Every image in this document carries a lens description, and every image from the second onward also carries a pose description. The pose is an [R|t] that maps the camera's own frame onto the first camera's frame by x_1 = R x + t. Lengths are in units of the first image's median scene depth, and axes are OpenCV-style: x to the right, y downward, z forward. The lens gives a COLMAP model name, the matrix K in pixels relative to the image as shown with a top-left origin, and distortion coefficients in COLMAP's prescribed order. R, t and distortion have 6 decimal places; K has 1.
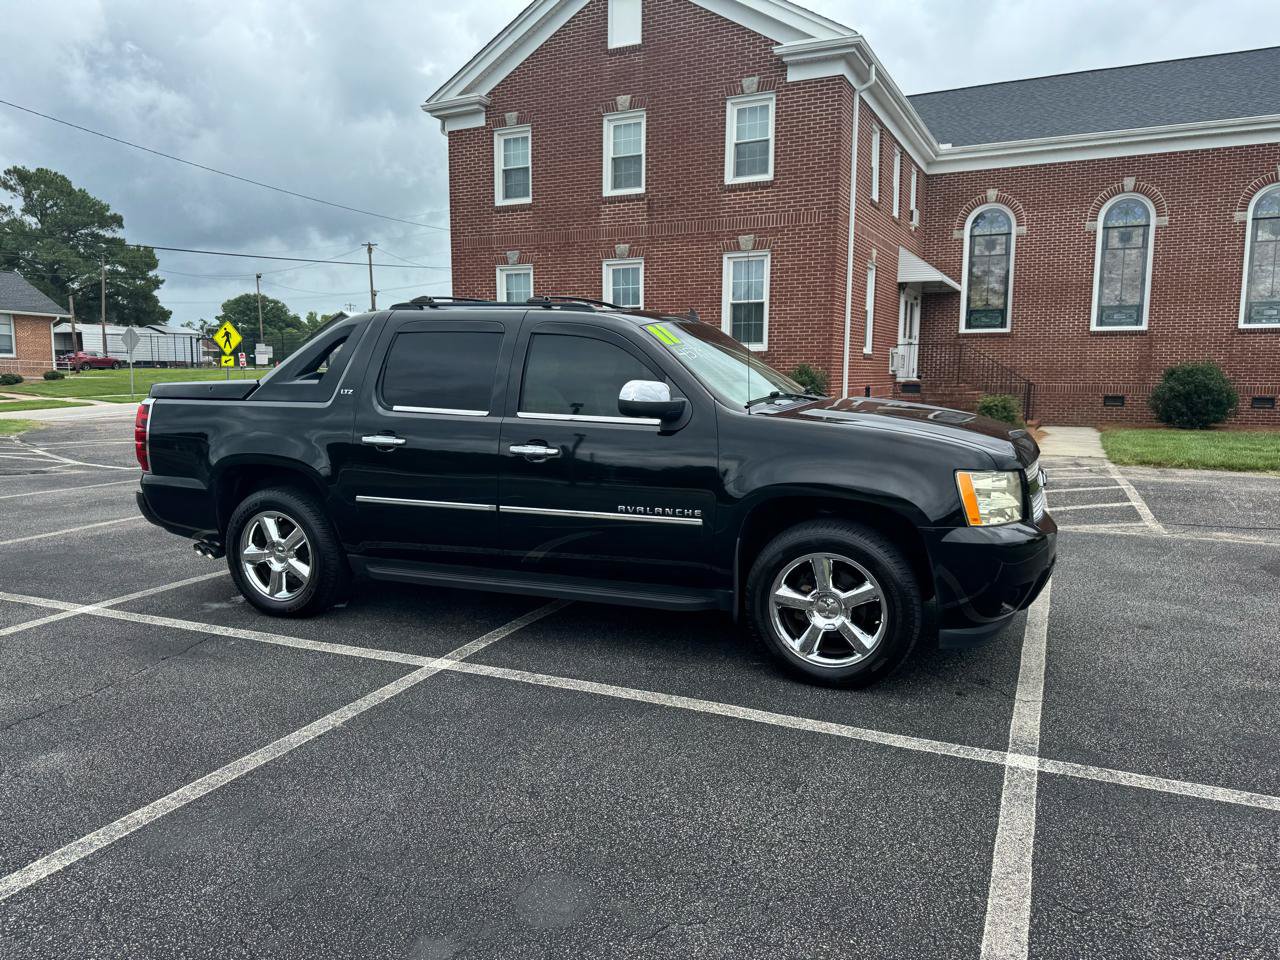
lens RADIAL K [[901.3, 0, 641.9], [0, 901.3, 475.9], [0, 0, 1]] dist [0.052002, -0.066899]
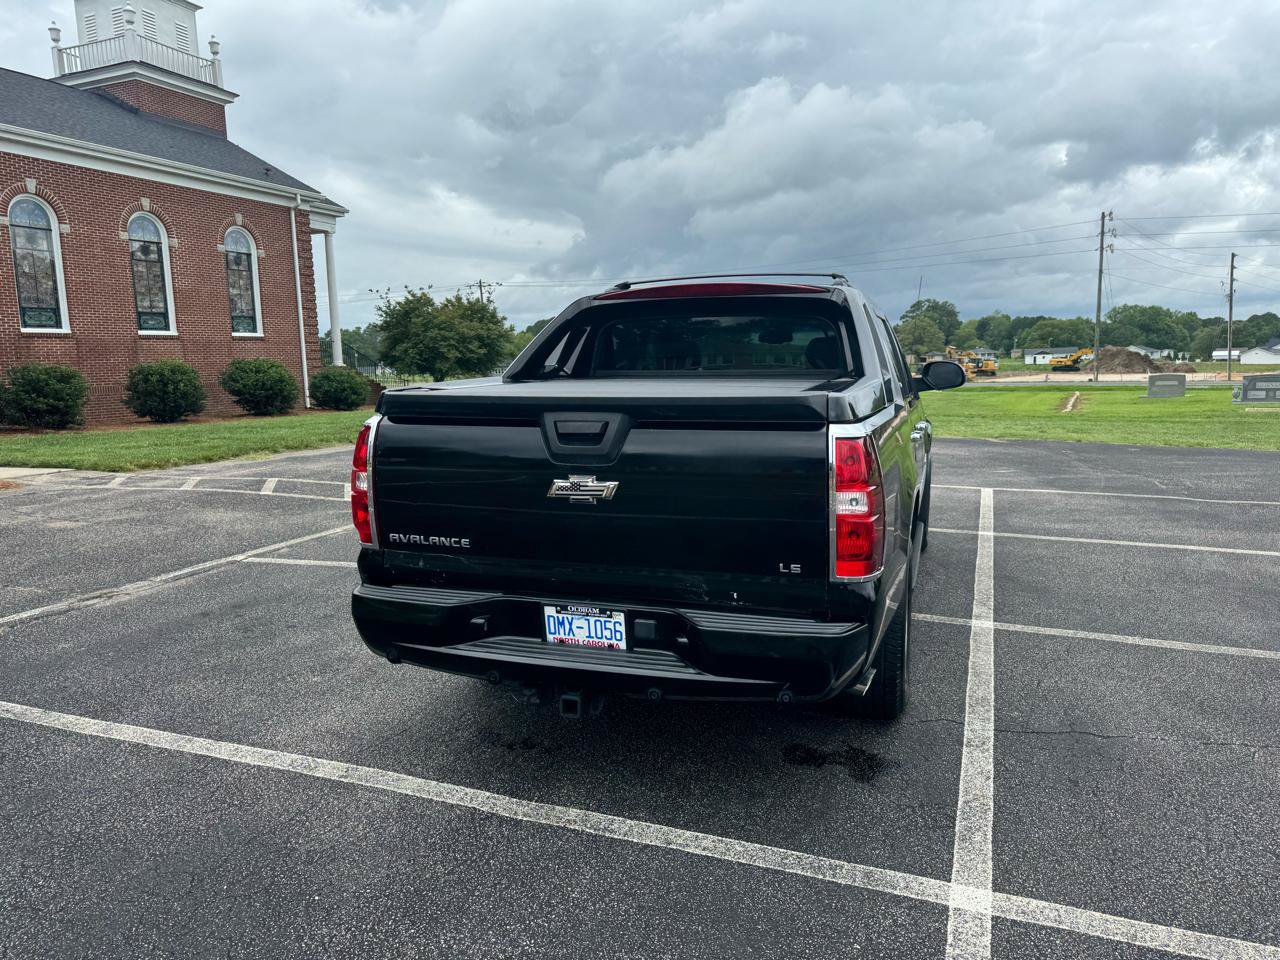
lens RADIAL K [[903.5, 0, 639.9], [0, 903.5, 480.4], [0, 0, 1]] dist [0.060960, -0.075391]
pose [[-0.063558, -0.131093, 0.989331, -1.002373], [0.137898, 0.980672, 0.138805, -0.137067], [-0.988405, 0.145249, -0.044252, 1.134176]]
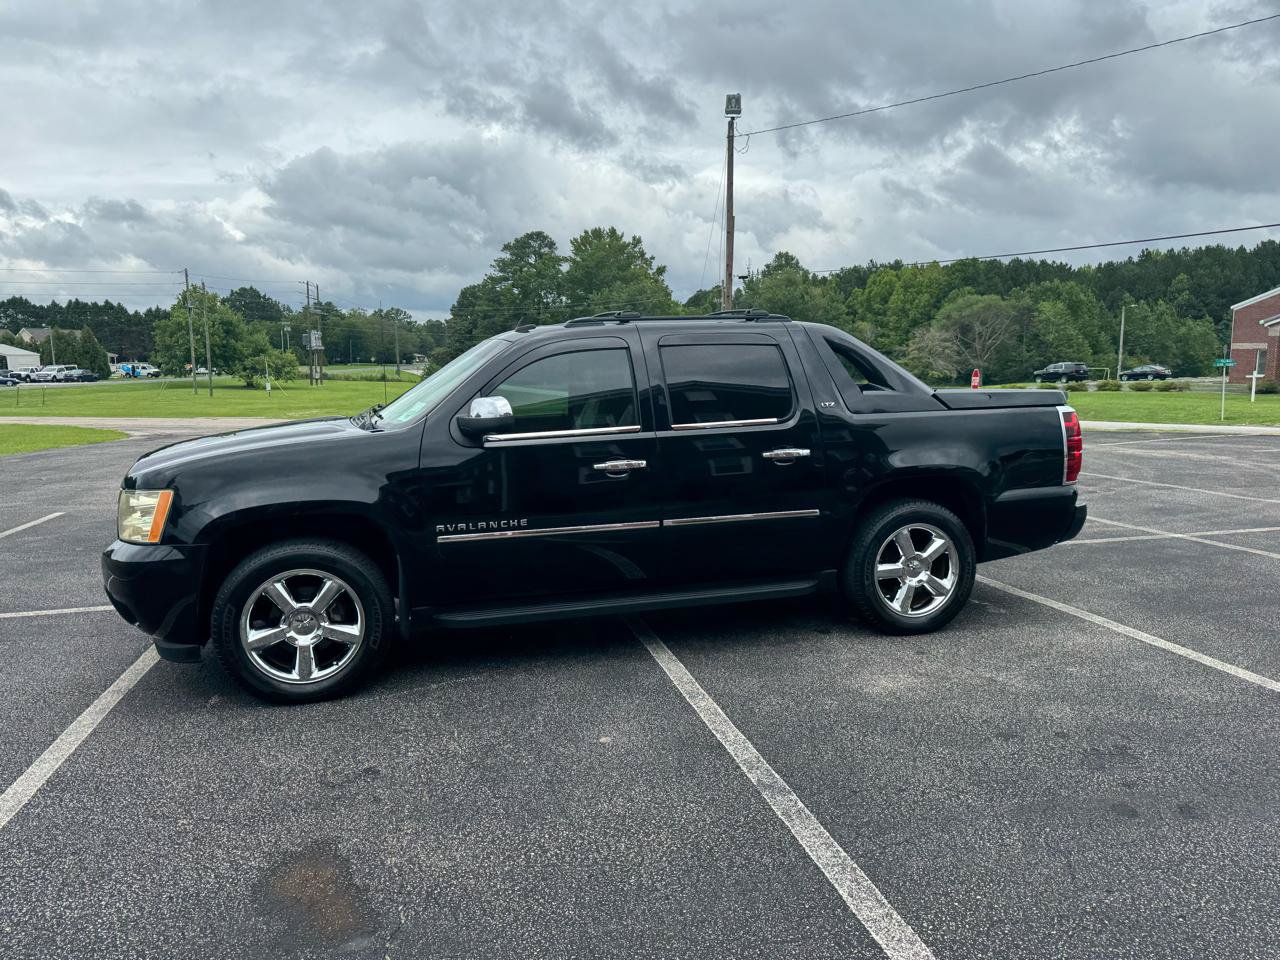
lens RADIAL K [[903.5, 0, 639.9], [0, 903.5, 480.4], [0, 0, 1]] dist [0.060960, -0.075391]
pose [[-0.777400, 0.091052, -0.622381, 0.511752], [-0.063548, 0.973036, 0.221727, -0.227714], [0.625788, 0.211922, -0.750652, 1.717968]]
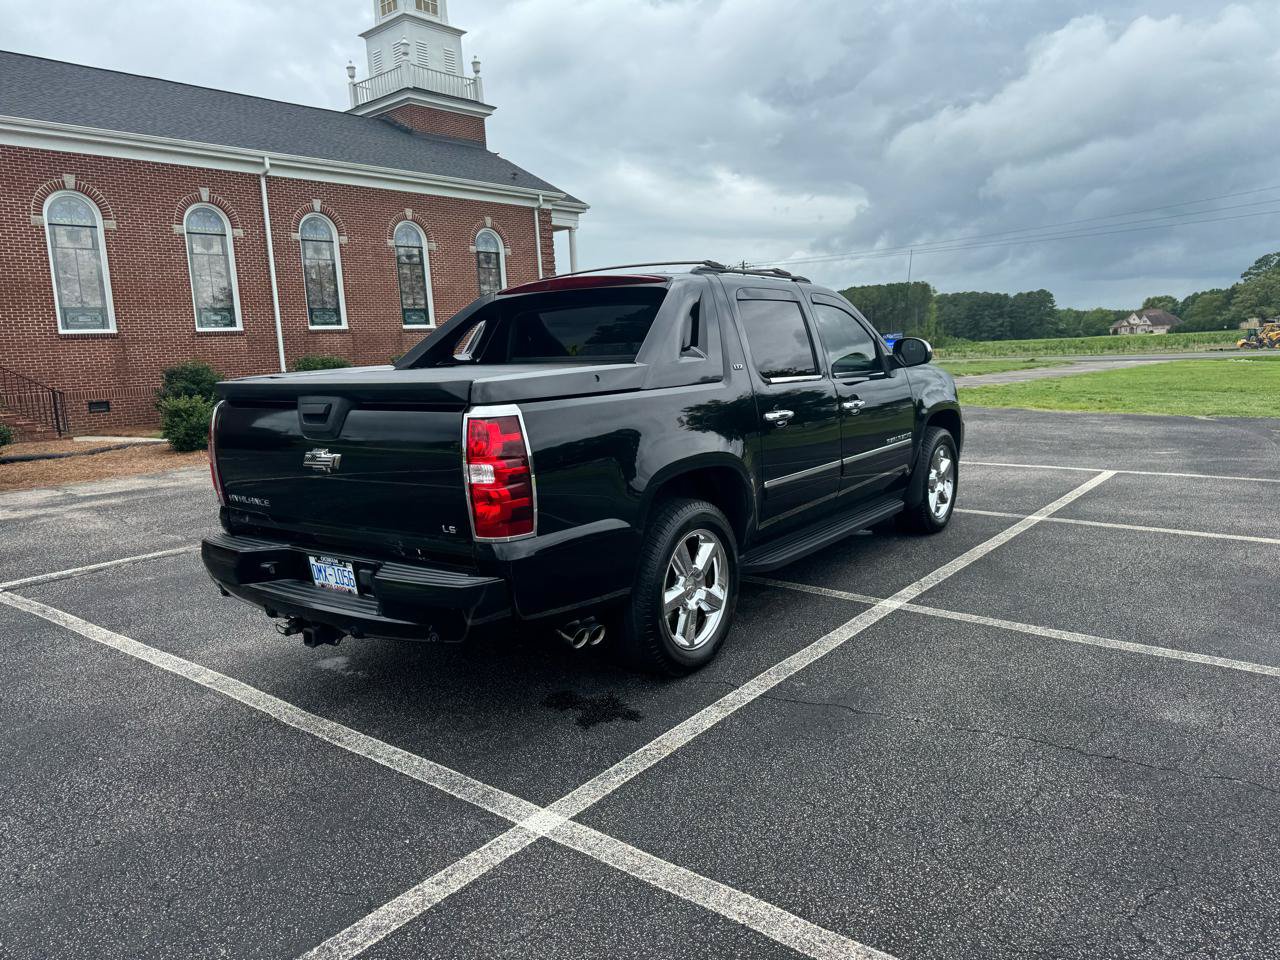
lens RADIAL K [[901.3, 0, 641.9], [0, 901.3, 475.9], [0, 0, 1]] dist [0.052002, -0.066899]
pose [[0.240720, -0.148554, 0.959159, -1.040829], [0.162968, 0.980374, 0.110939, -0.089364], [-0.956815, 0.129607, 0.260205, 0.778407]]
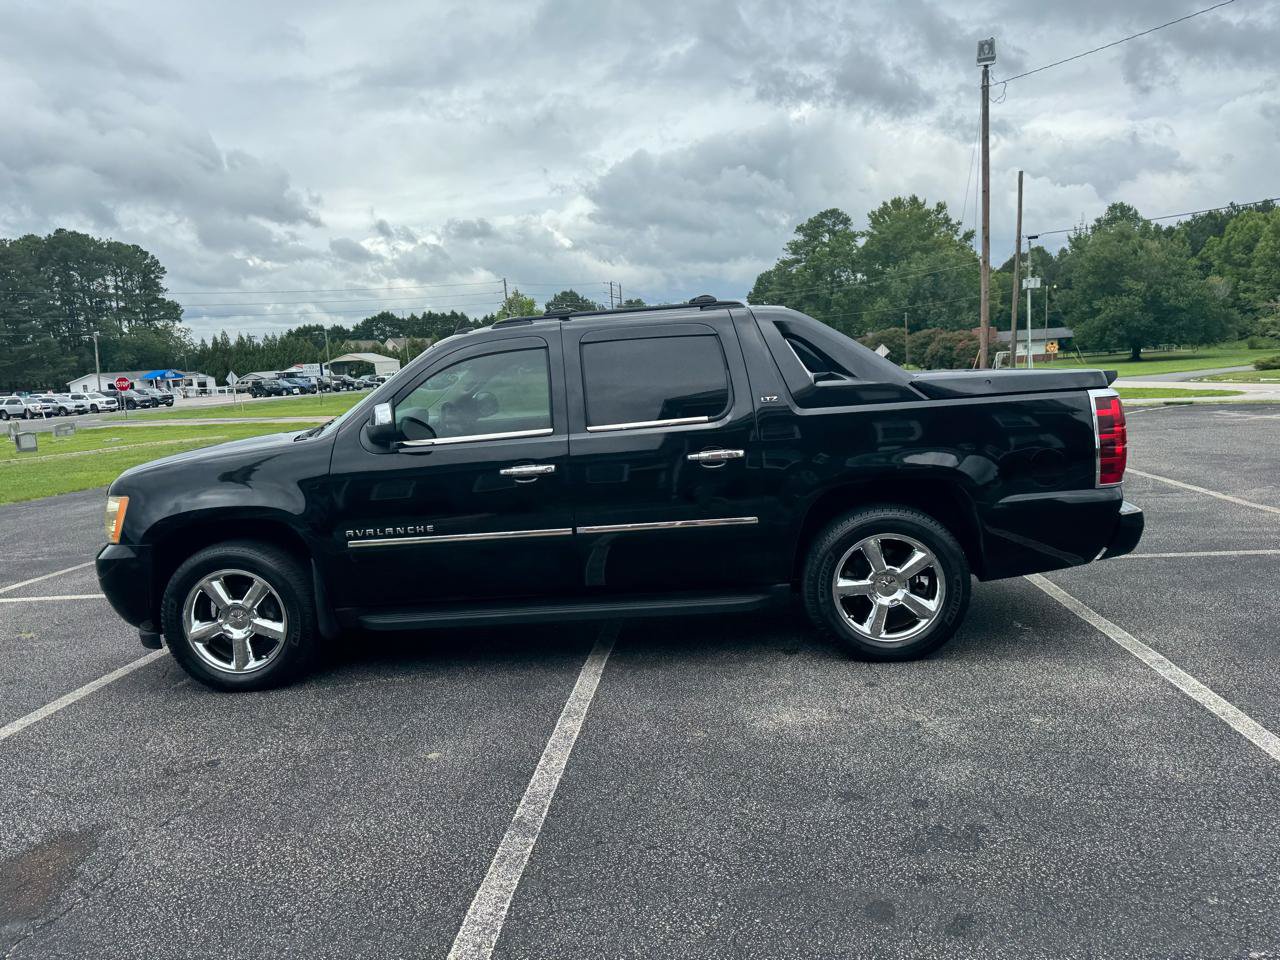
lens RADIAL K [[903.5, 0, 639.9], [0, 903.5, 480.4], [0, 0, 1]] dist [0.060960, -0.075391]
pose [[-0.939158, 0.104185, -0.327303, 0.192821], [0.021720, 0.968995, 0.246122, -0.243603], [0.342798, 0.224039, -0.912303, 1.847154]]
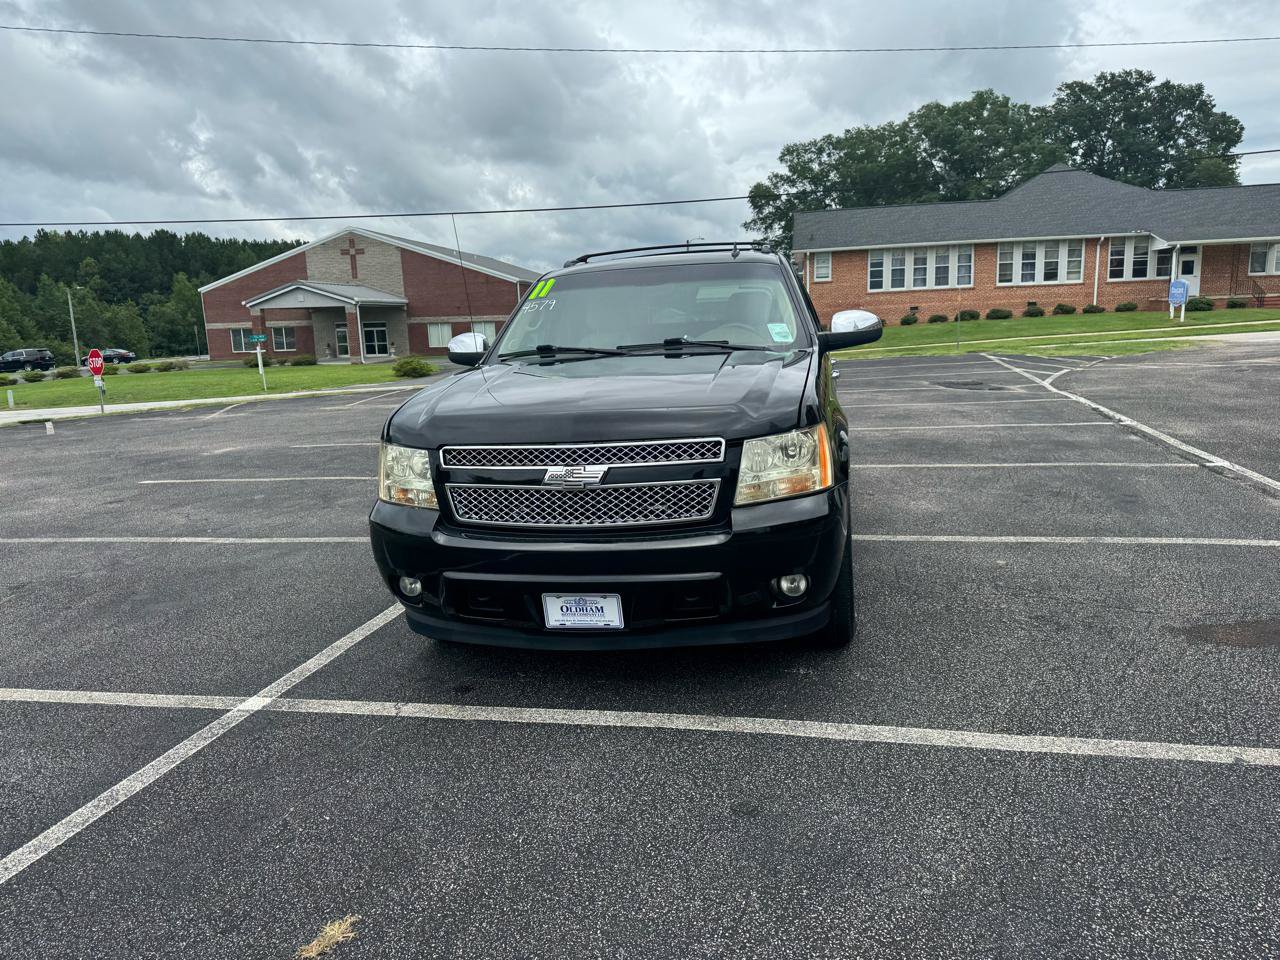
lens RADIAL K [[915.1, 0, 661.3], [0, 915.1, 473.1], [0, 0, 1]] dist [0.061206, -0.076839]
pose [[0.222654, 0.155108, -0.962480, 0.909204], [-0.071867, 0.987187, 0.142464, -0.084557], [0.972245, 0.037451, 0.230948, 0.720143]]
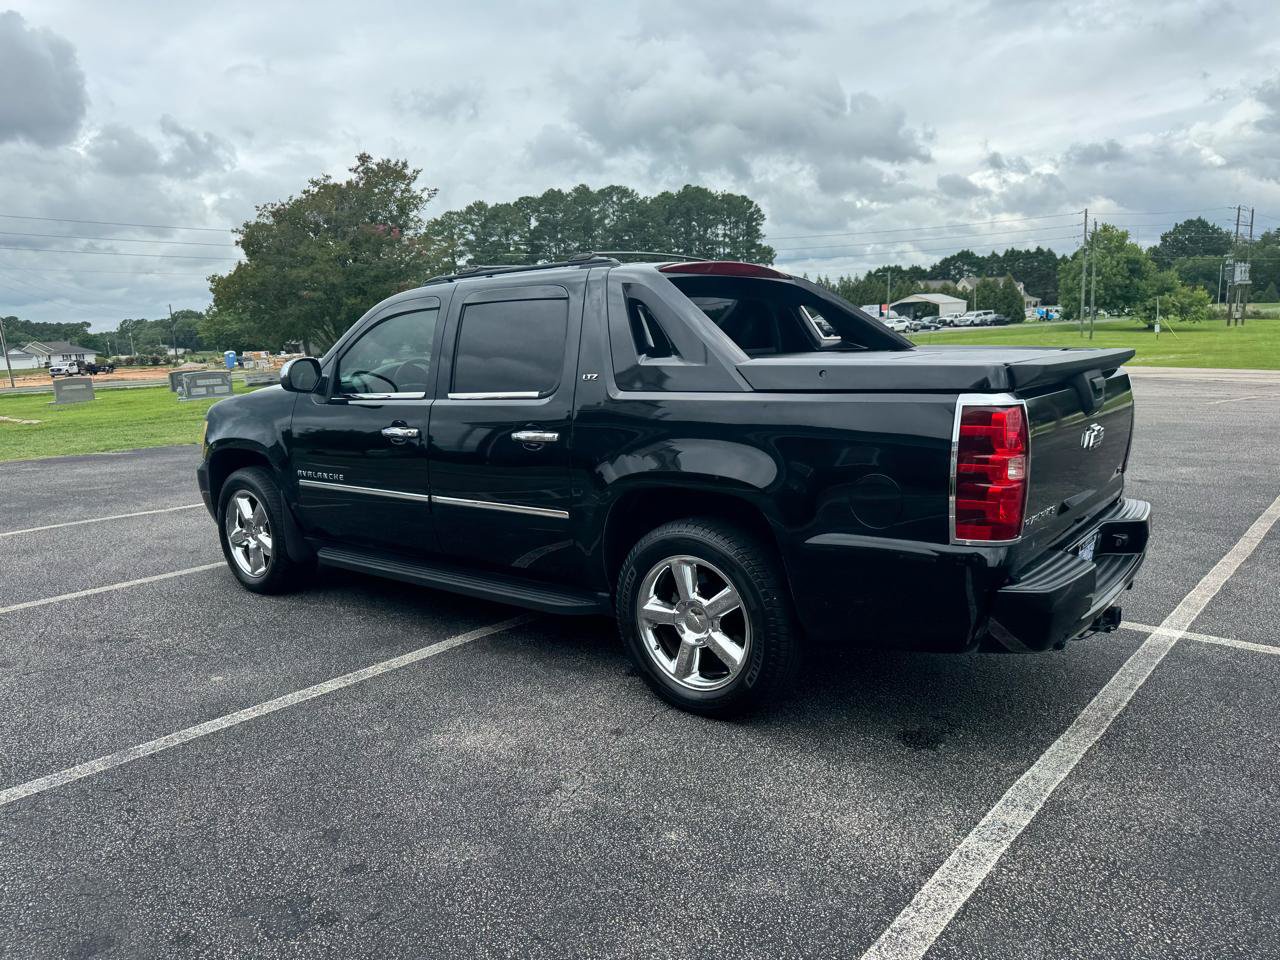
lens RADIAL K [[902.8, 0, 636.7], [0, 902.8, 481.5], [0, 0, 1]] dist [0.059543, -0.072105]
pose [[-0.959998, -0.008791, 0.279869, -0.384829], [0.072566, 0.957549, 0.278989, -0.225926], [-0.270441, 0.288138, -0.918607, 1.780138]]
